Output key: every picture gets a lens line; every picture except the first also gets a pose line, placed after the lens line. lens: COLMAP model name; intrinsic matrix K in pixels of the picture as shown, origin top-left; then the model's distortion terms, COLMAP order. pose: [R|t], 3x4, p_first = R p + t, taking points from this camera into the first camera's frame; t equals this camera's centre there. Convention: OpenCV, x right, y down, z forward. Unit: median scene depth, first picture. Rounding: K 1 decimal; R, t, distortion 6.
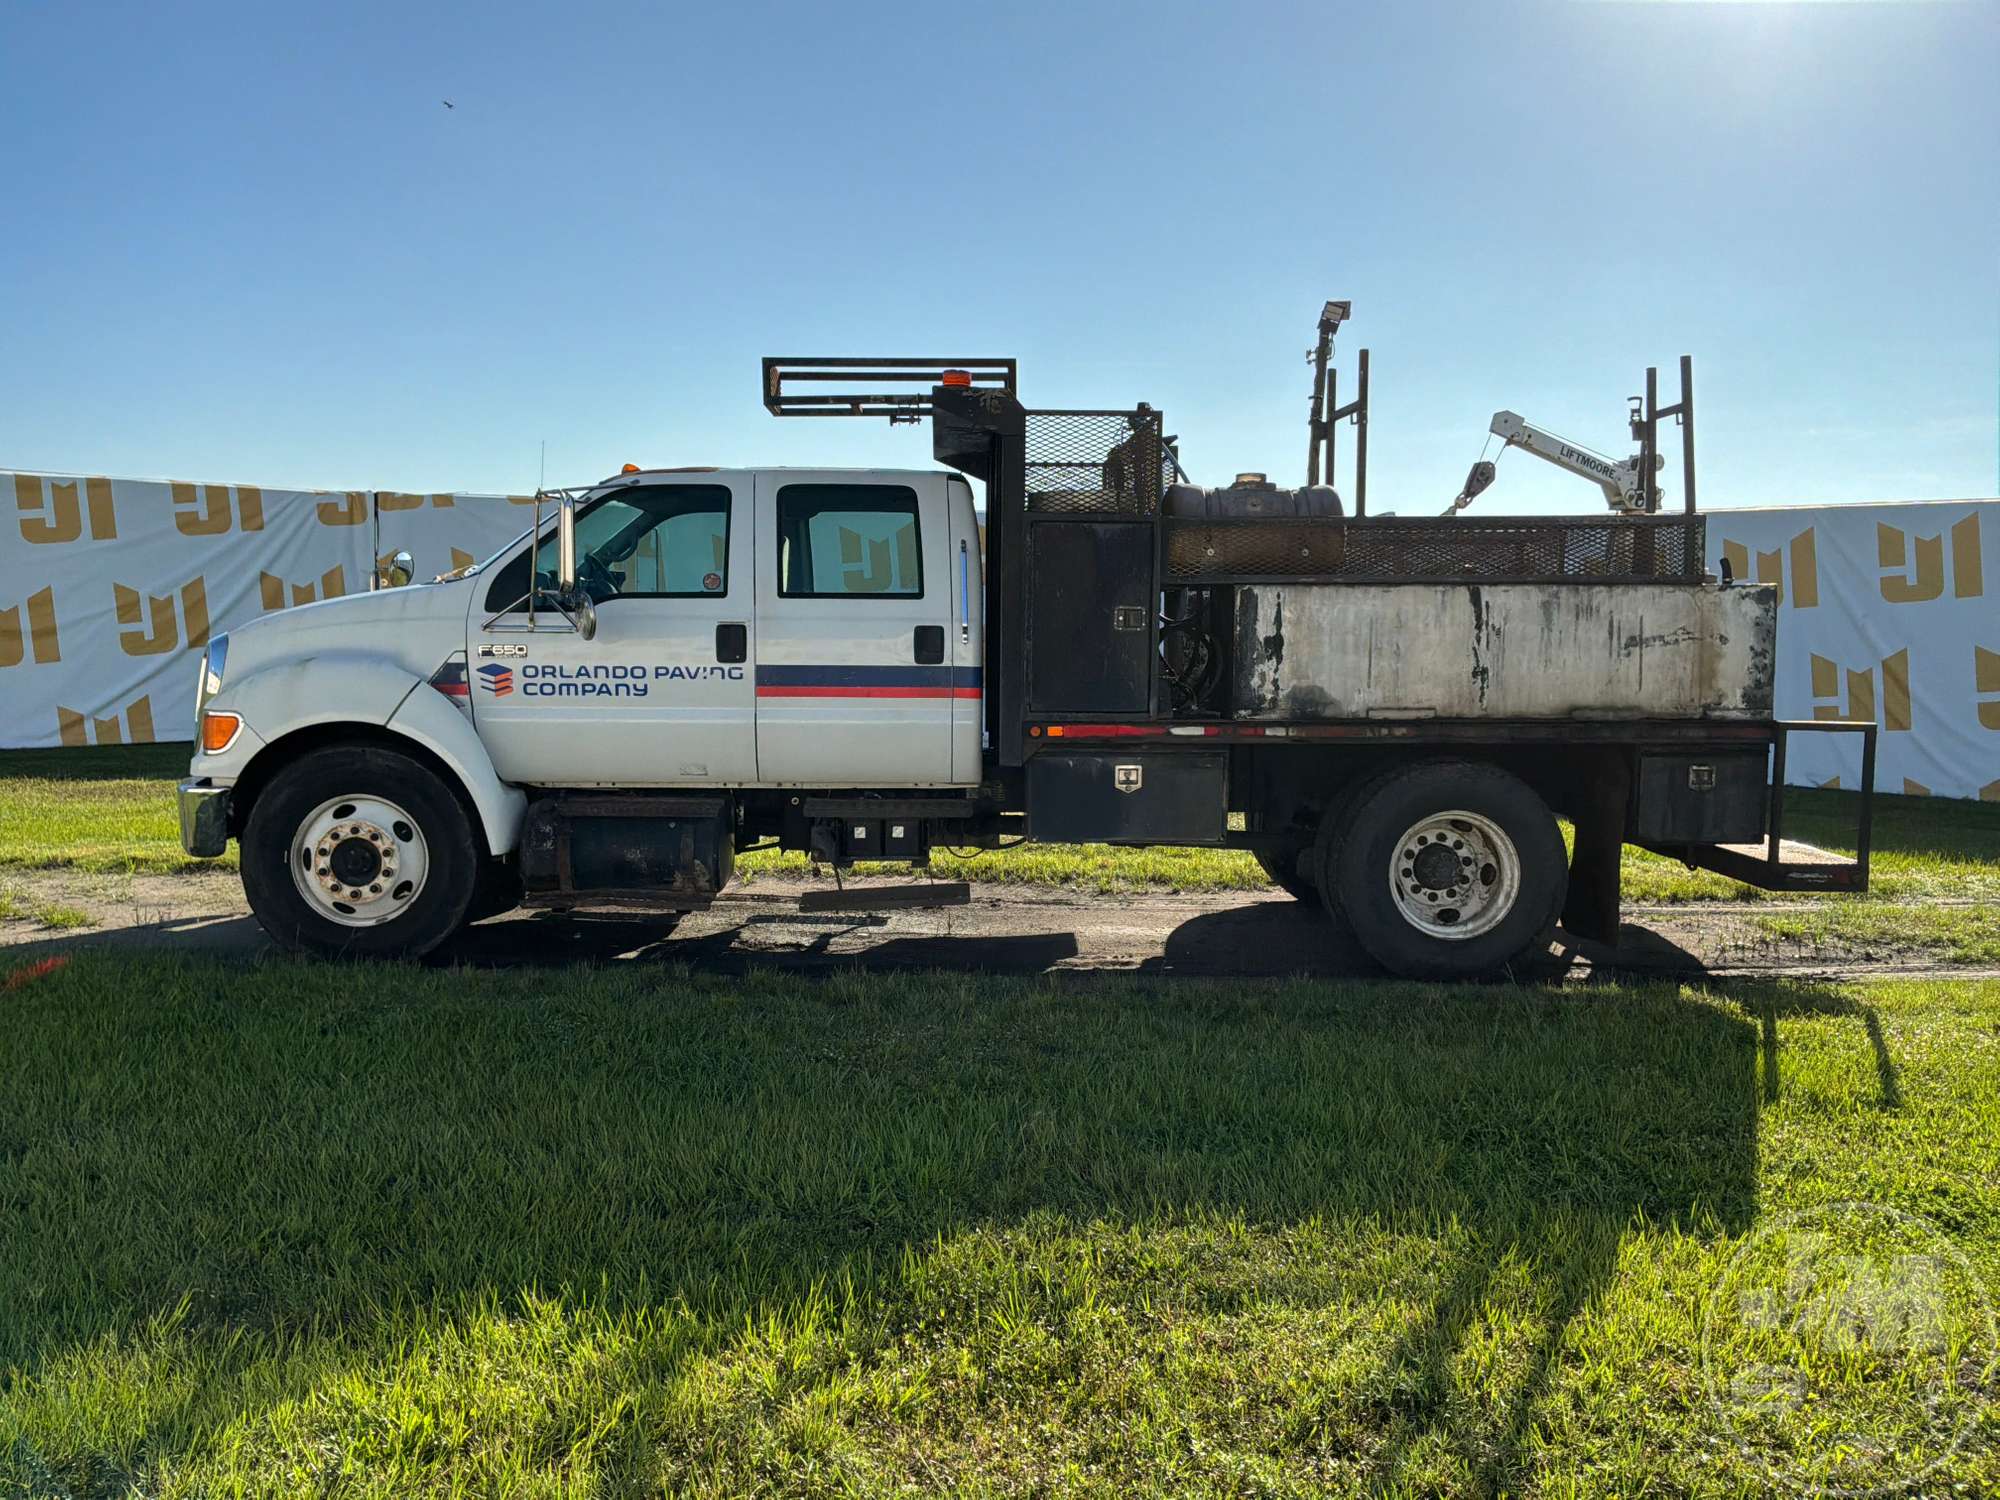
lens RADIAL K [[1657.9, 0, 999.0], [0, 1657.9, 741.1], [0, 0, 1]] dist [0.161392, -0.337760]
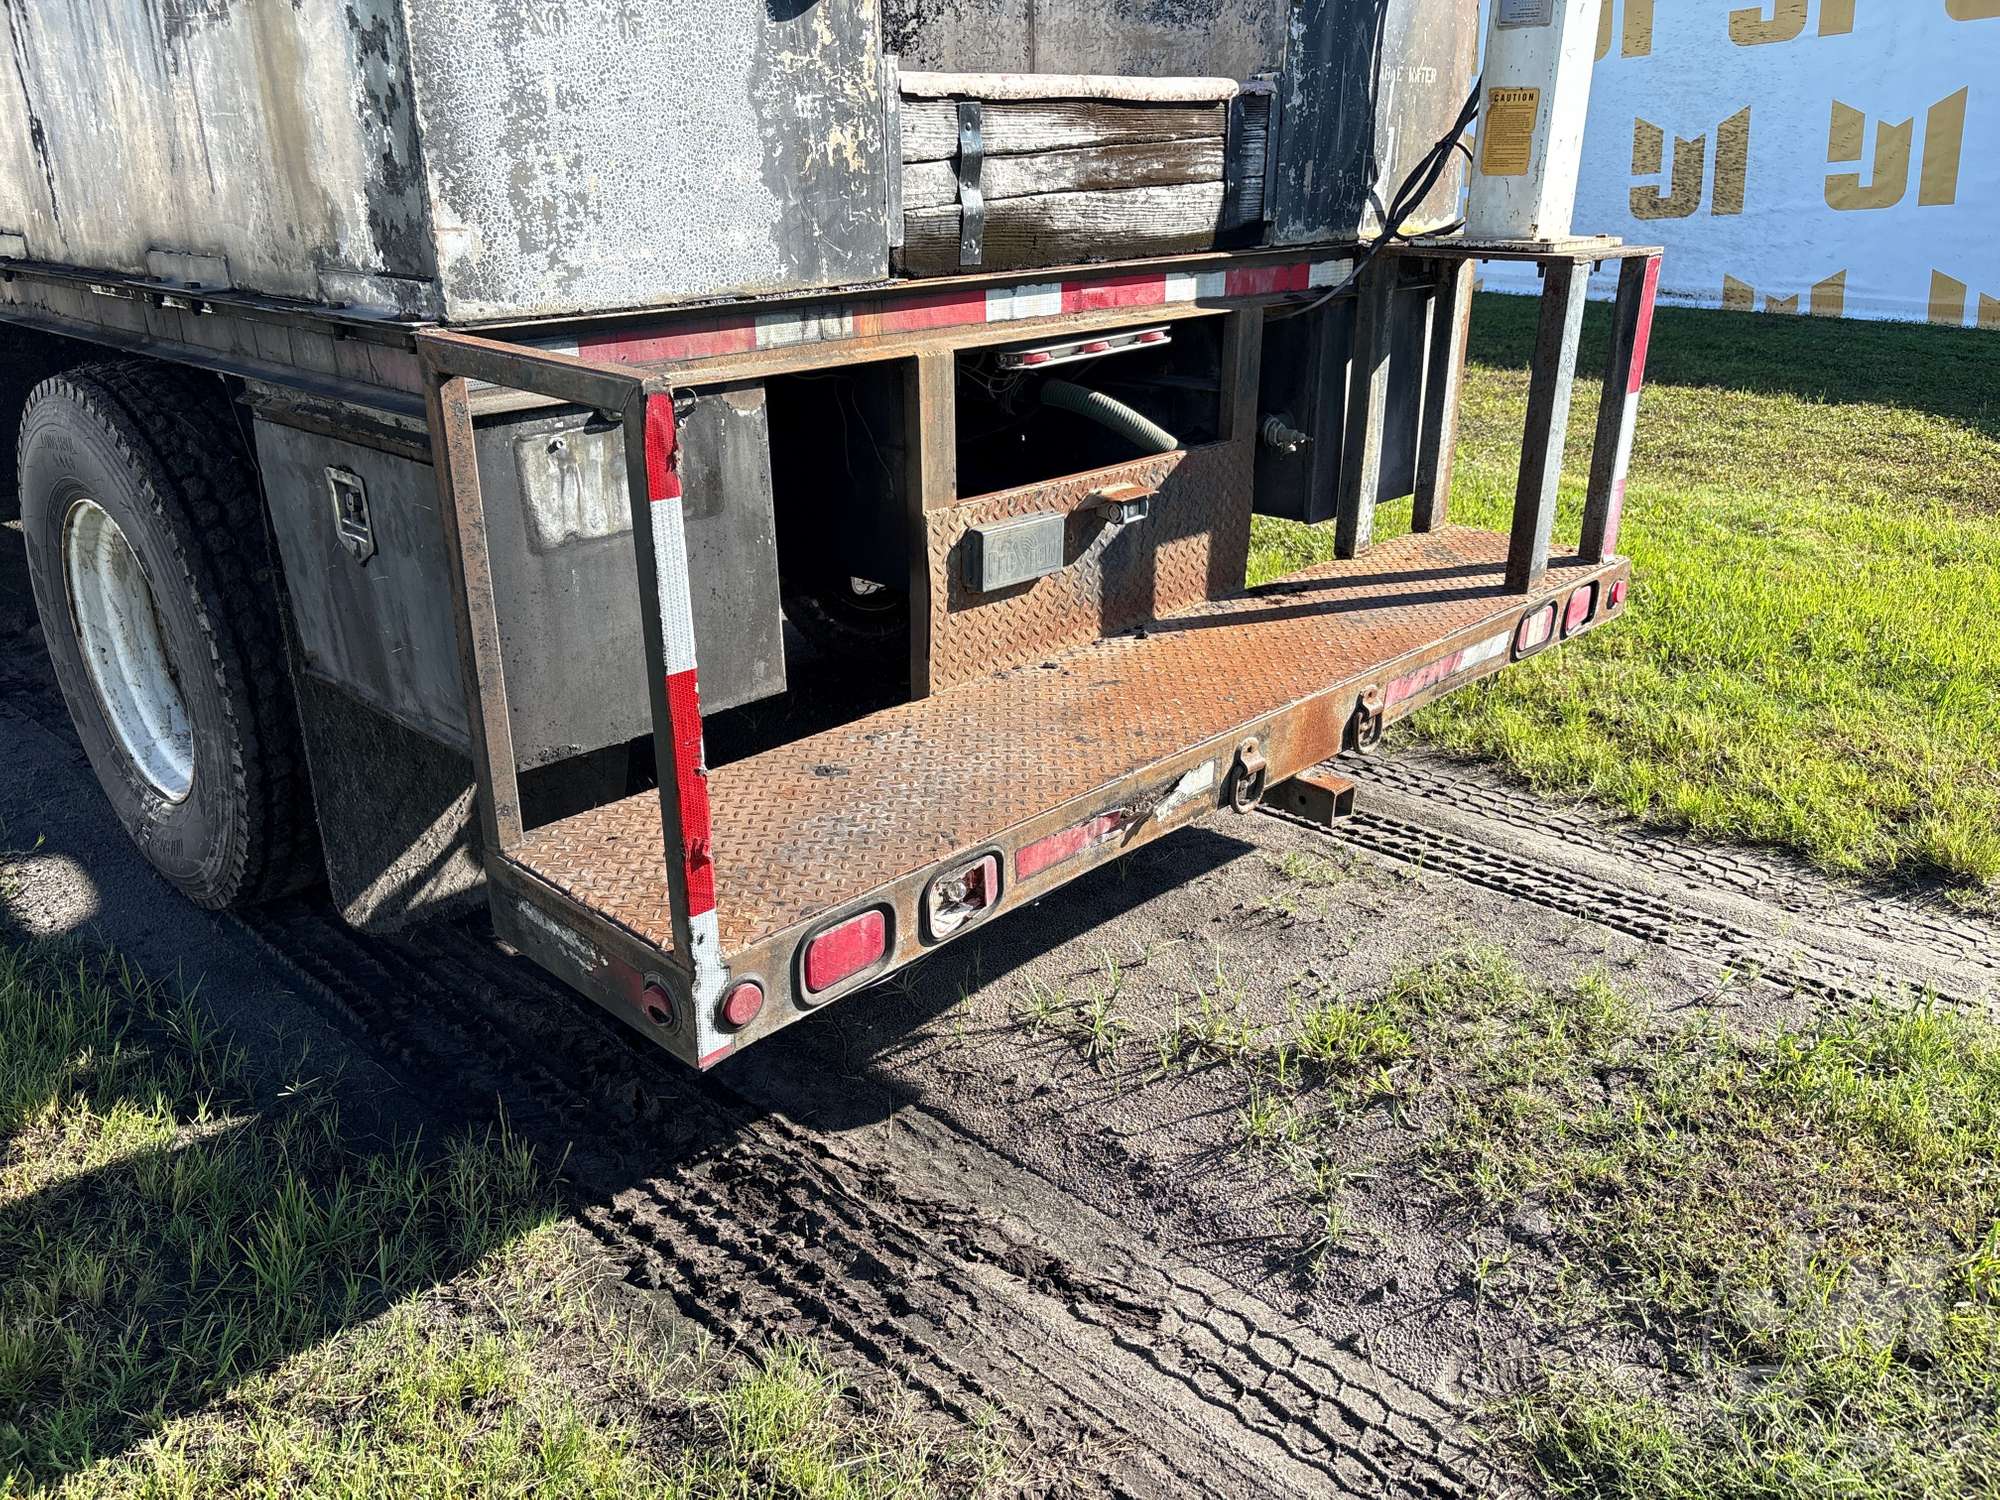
lens RADIAL K [[1523.4, 0, 1000.0], [0, 1523.4, 750.0], [0, 0, 1]] dist [0.048959, -0.060339]
pose [[0.696553, 0.255647, -0.670417, 0.691533], [-0.043733, 0.947762, 0.315967, -0.028723], [0.716172, -0.190768, 0.671346, 0.898289]]
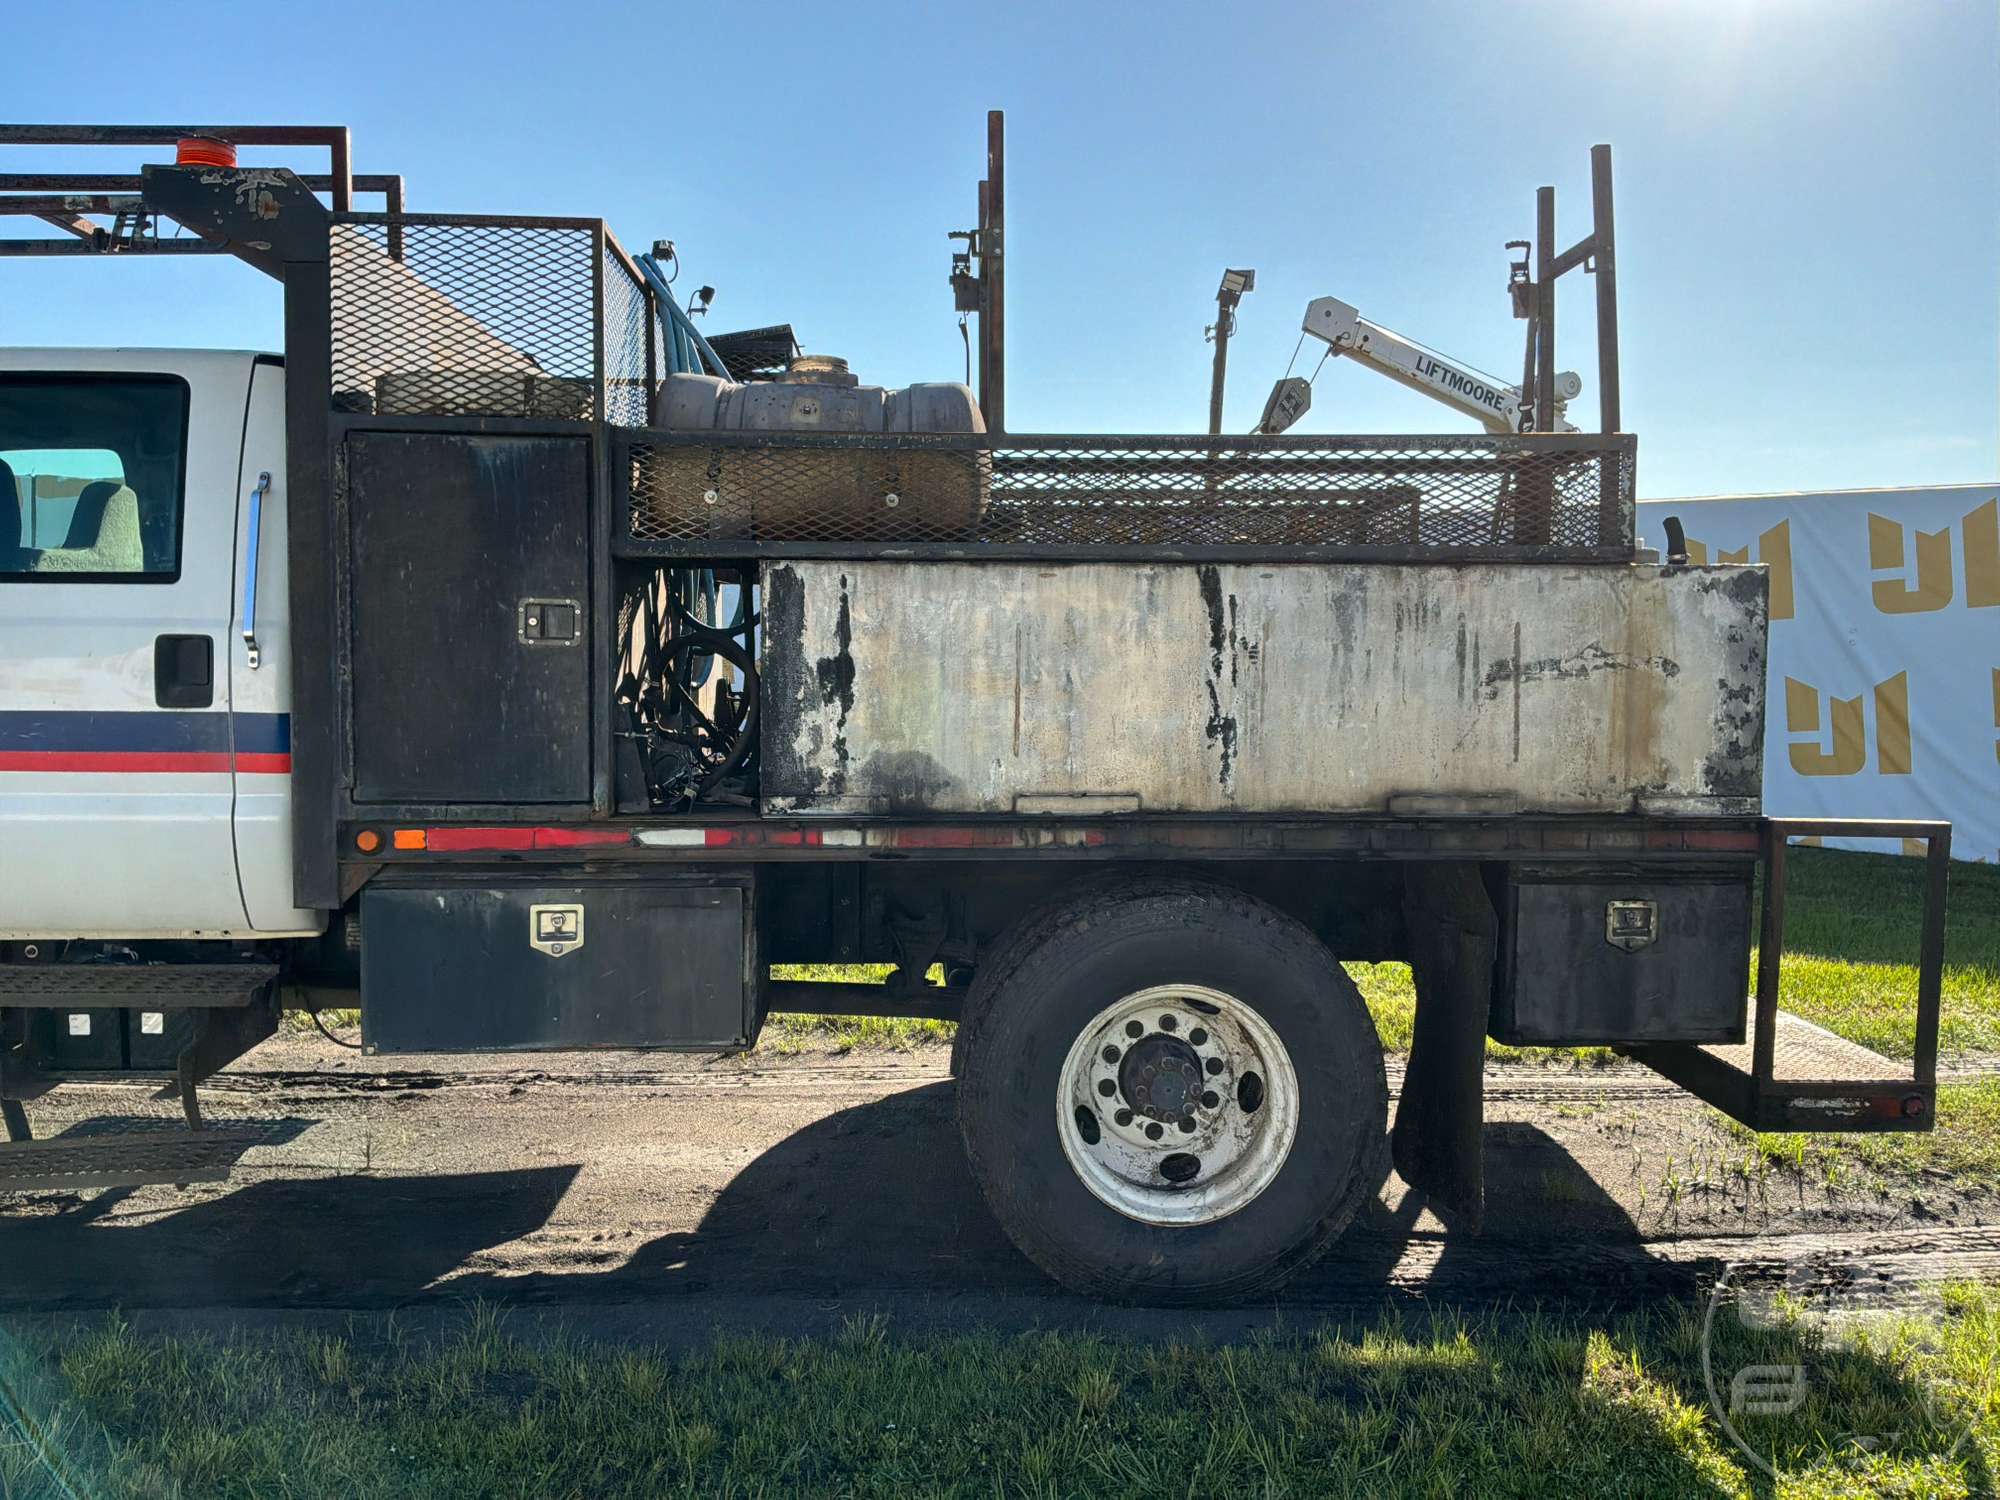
lens RADIAL K [[1657.9, 0, 999.0], [0, 1657.9, 741.1], [0, 0, 1]] dist [0.161392, -0.337760]
pose [[0.999766, 0.000884, 0.021616, 0.203897], [-0.000689, 0.999959, -0.009029, -0.031656], [-0.021623, 0.009012, 0.999726, 0.467920]]
